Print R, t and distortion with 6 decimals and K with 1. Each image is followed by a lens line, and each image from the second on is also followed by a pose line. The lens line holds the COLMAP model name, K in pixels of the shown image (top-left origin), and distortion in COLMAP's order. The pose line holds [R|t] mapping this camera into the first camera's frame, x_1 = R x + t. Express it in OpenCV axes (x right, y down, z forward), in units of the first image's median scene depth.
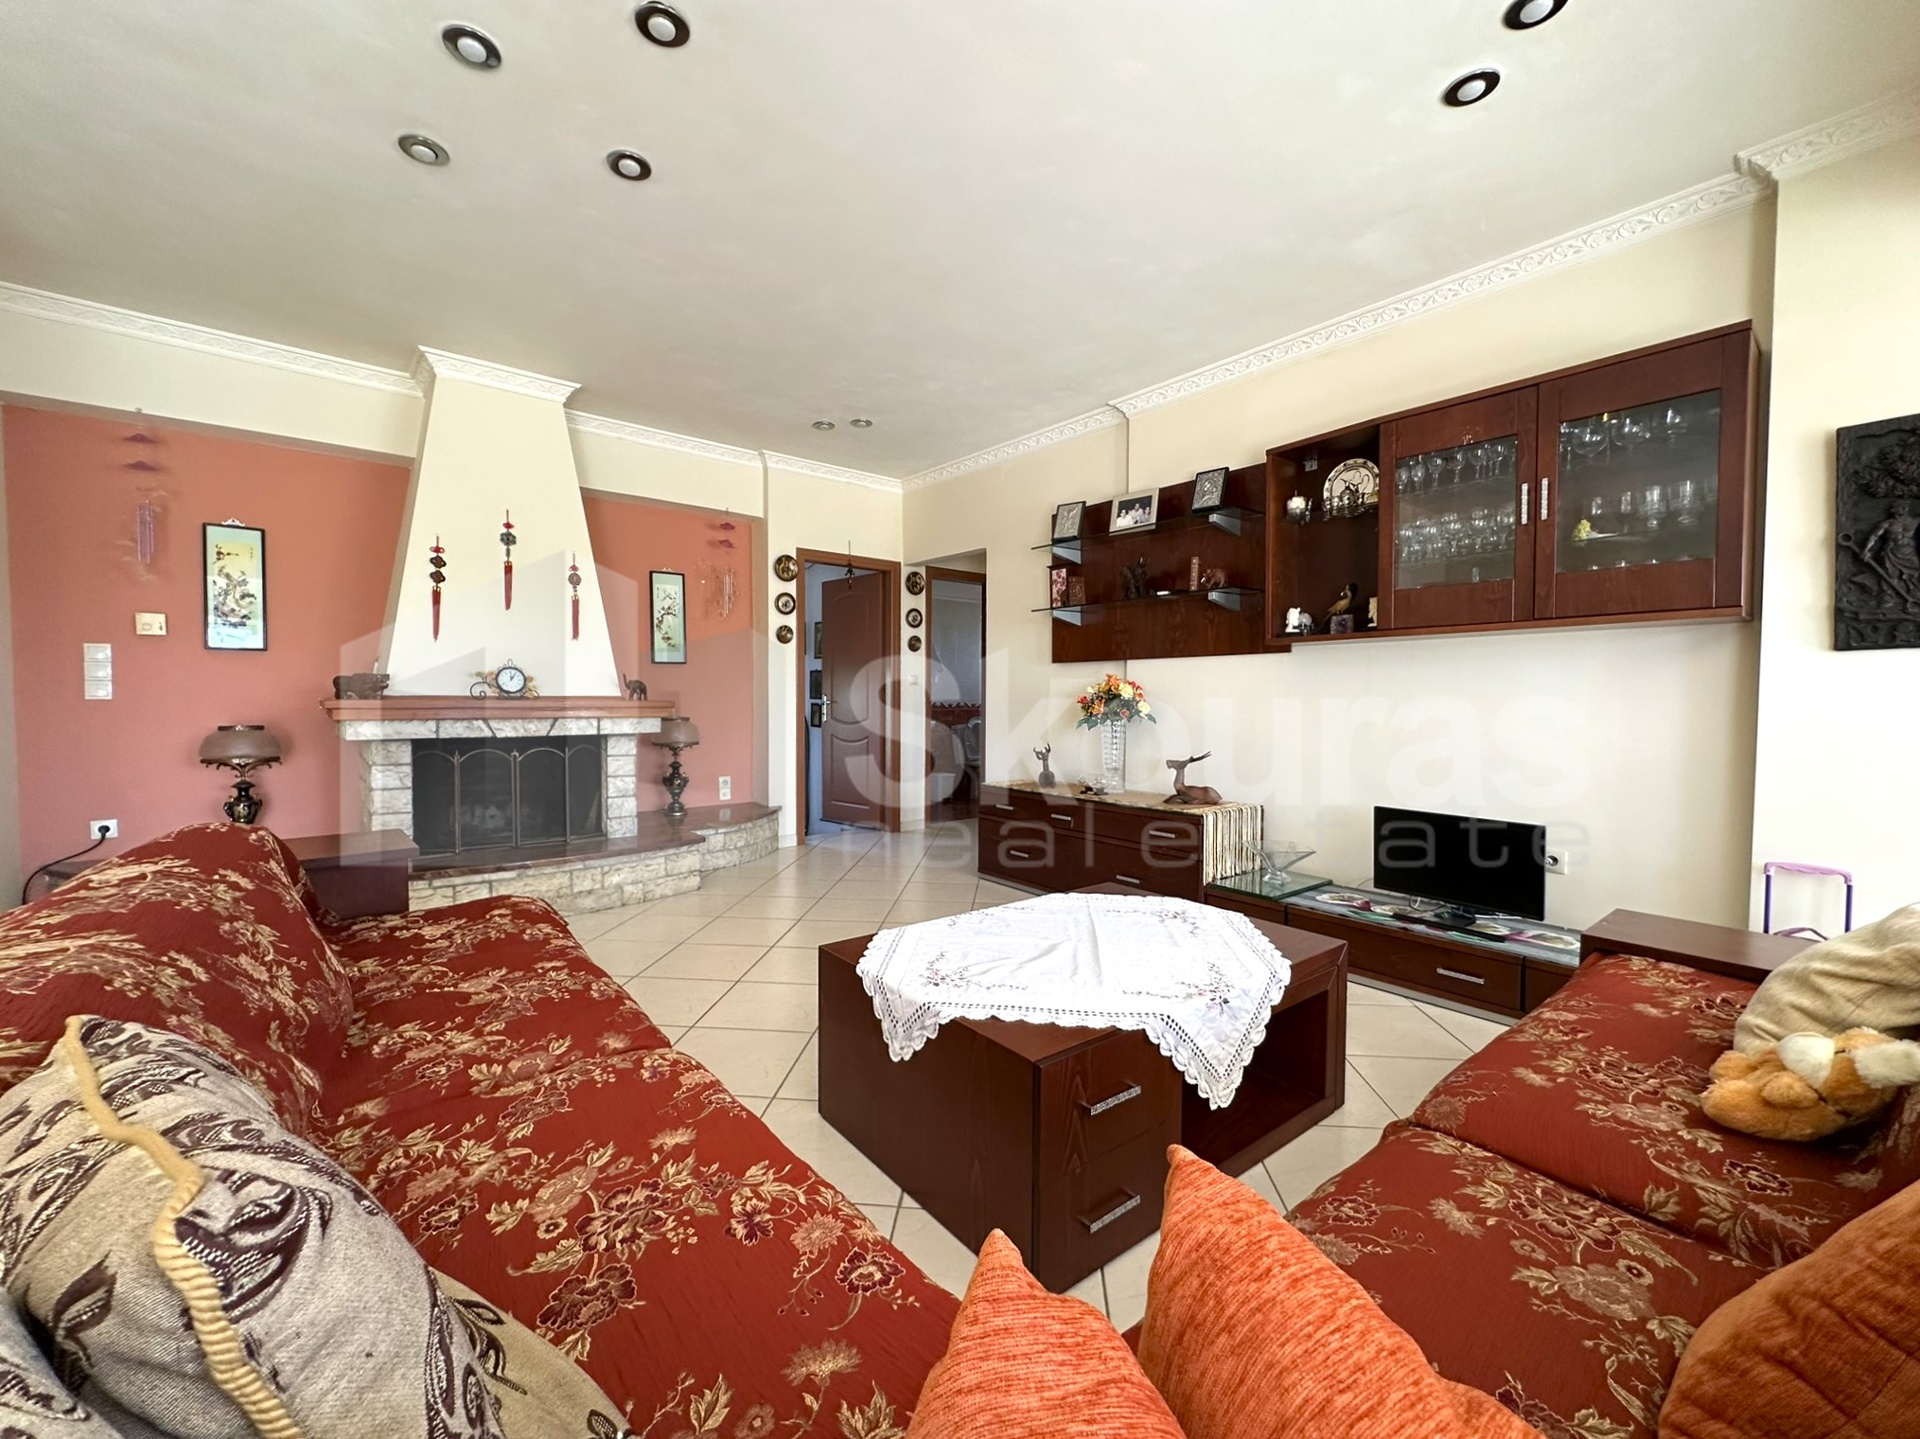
lens RADIAL K [[769.1, 0, 960.0], [0, 769.1, 719.5], [0, 0, 1]] dist [0.002215, 0.000206]
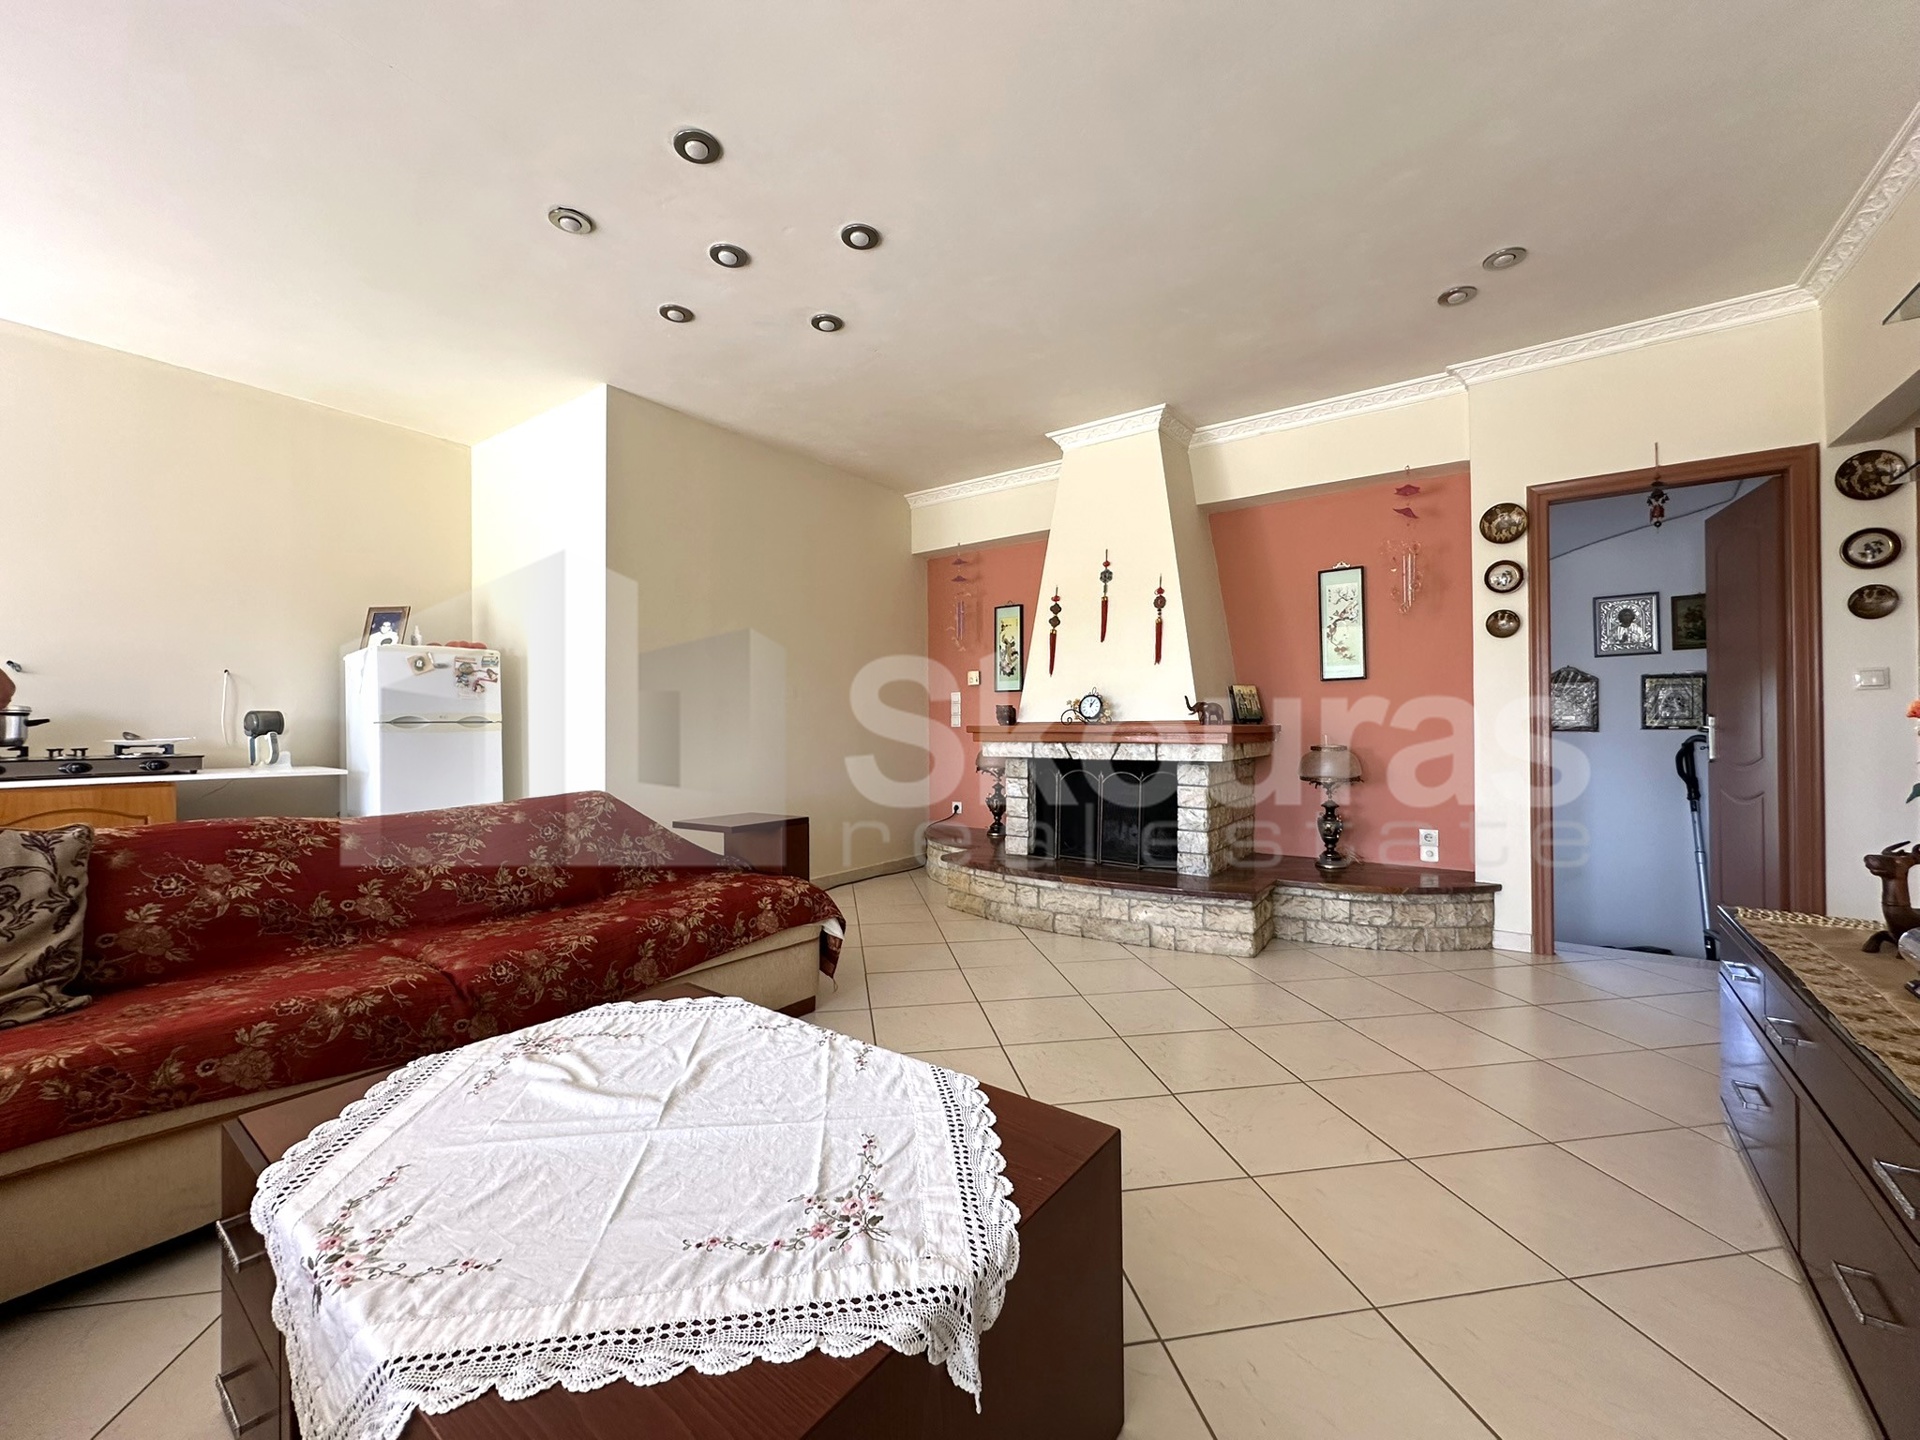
lens RADIAL K [[764.7, 0, 950.6], [0, 764.7, 719.6], [0, 0, 1]] dist [-0.000604, 0.000374]
pose [[0.256149, -0.016347, -0.966499, 0.381941], [-0.022797, 0.999477, -0.022946, -0.003901], [0.966368, 0.027911, 0.255642, 0.511103]]
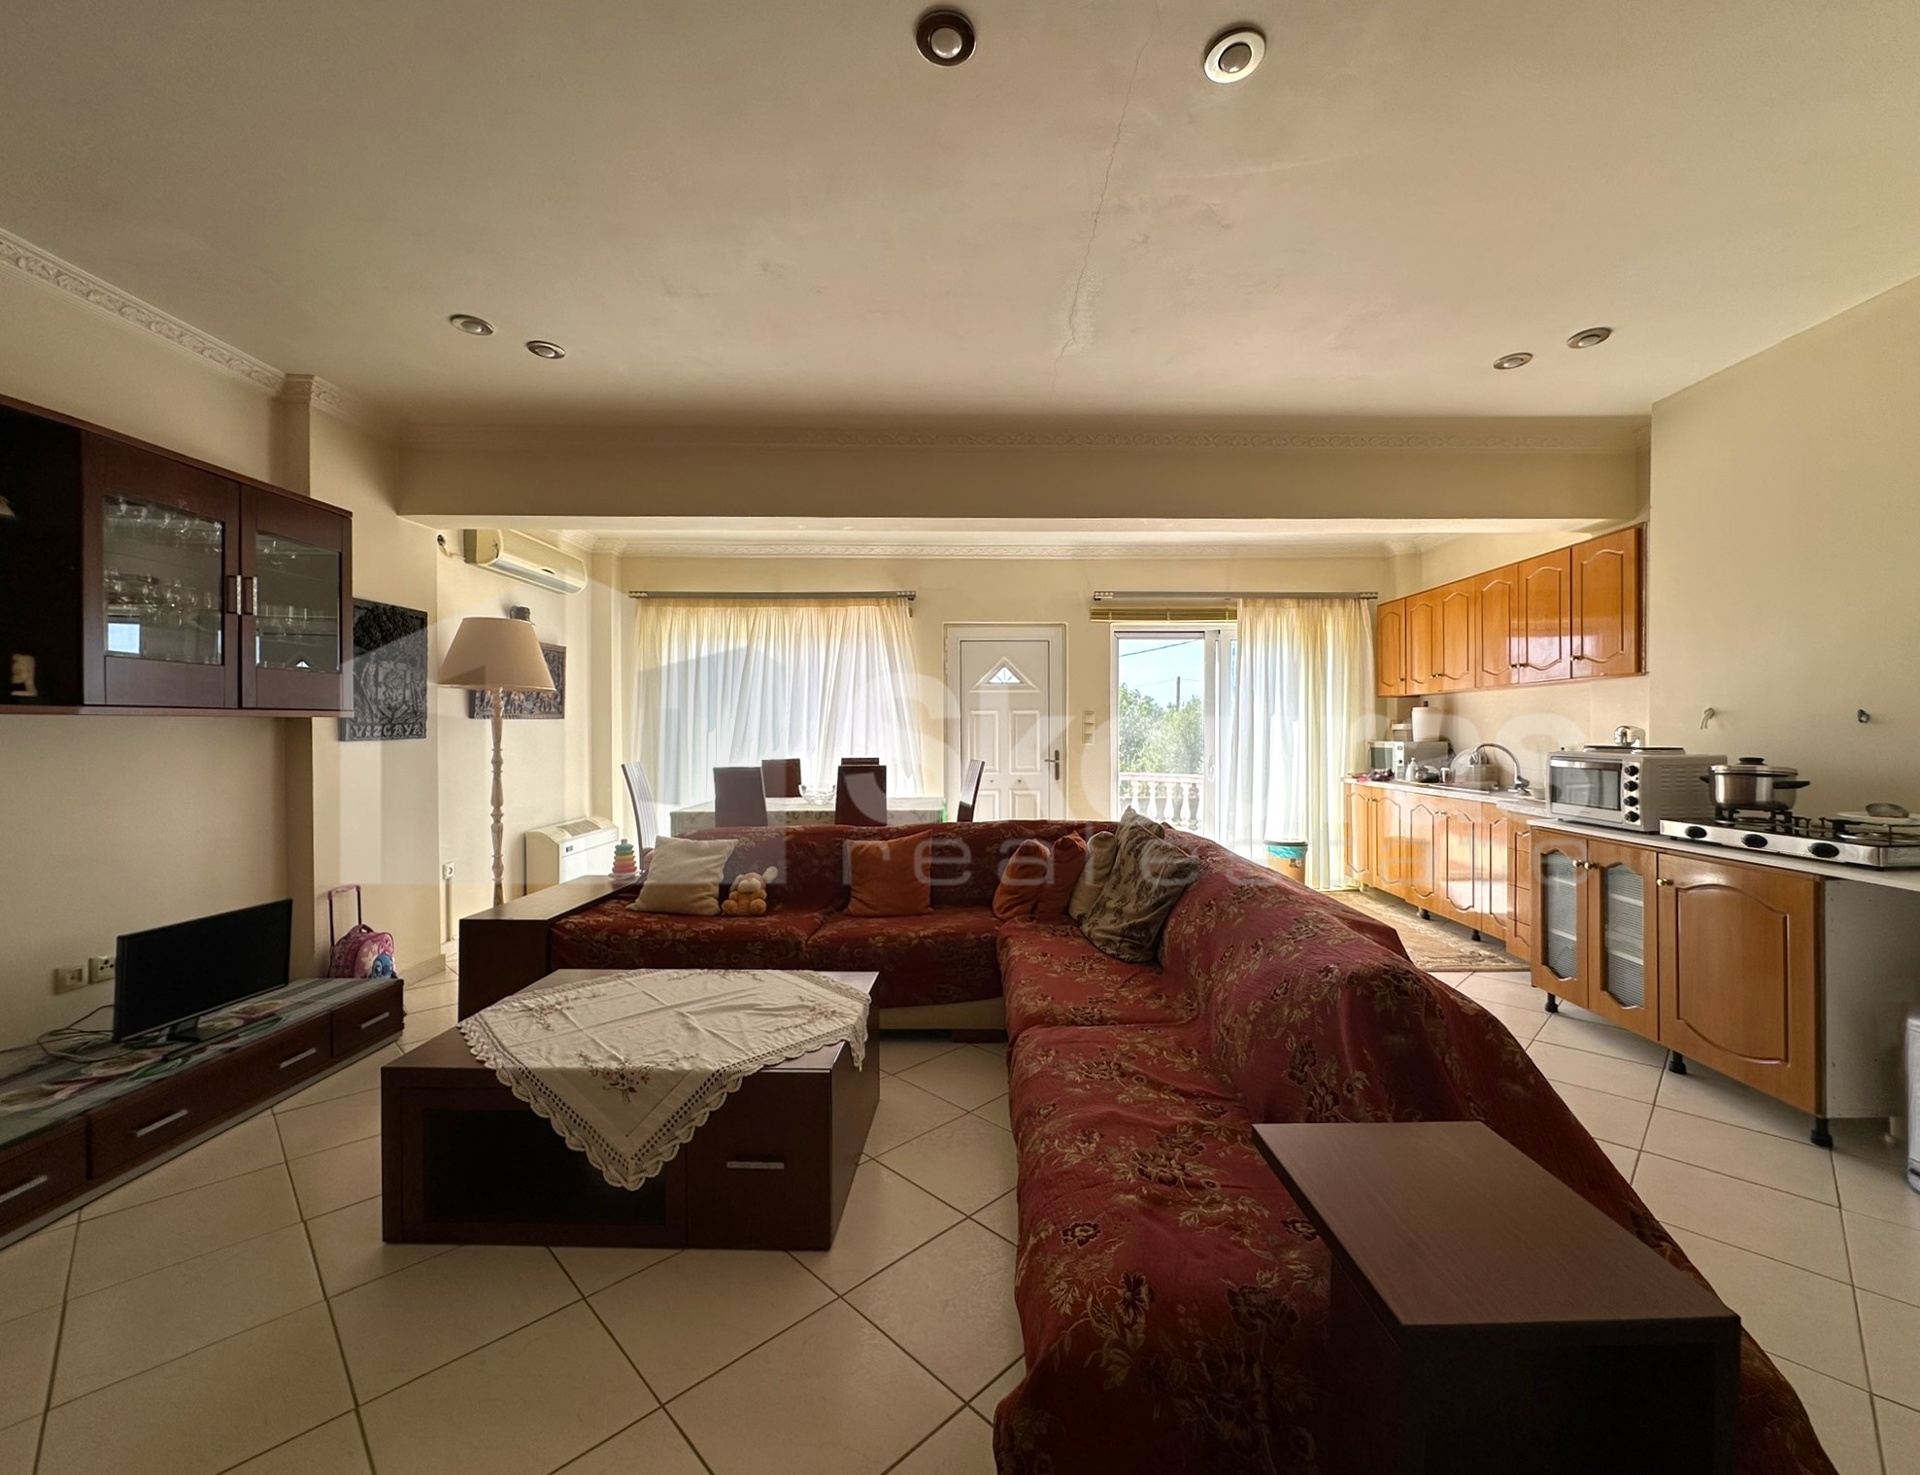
lens RADIAL K [[804.2, 0, 939.4], [0, 804.2, 729.4], [0, 0, 1]] dist [0.000009, 0.000013]
pose [[-0.757343, -0.002354, 0.653013, -0.429259], [0.019927, 0.999444, 0.026715, -0.068770], [-0.652714, 0.033245, -0.756875, 0.783298]]
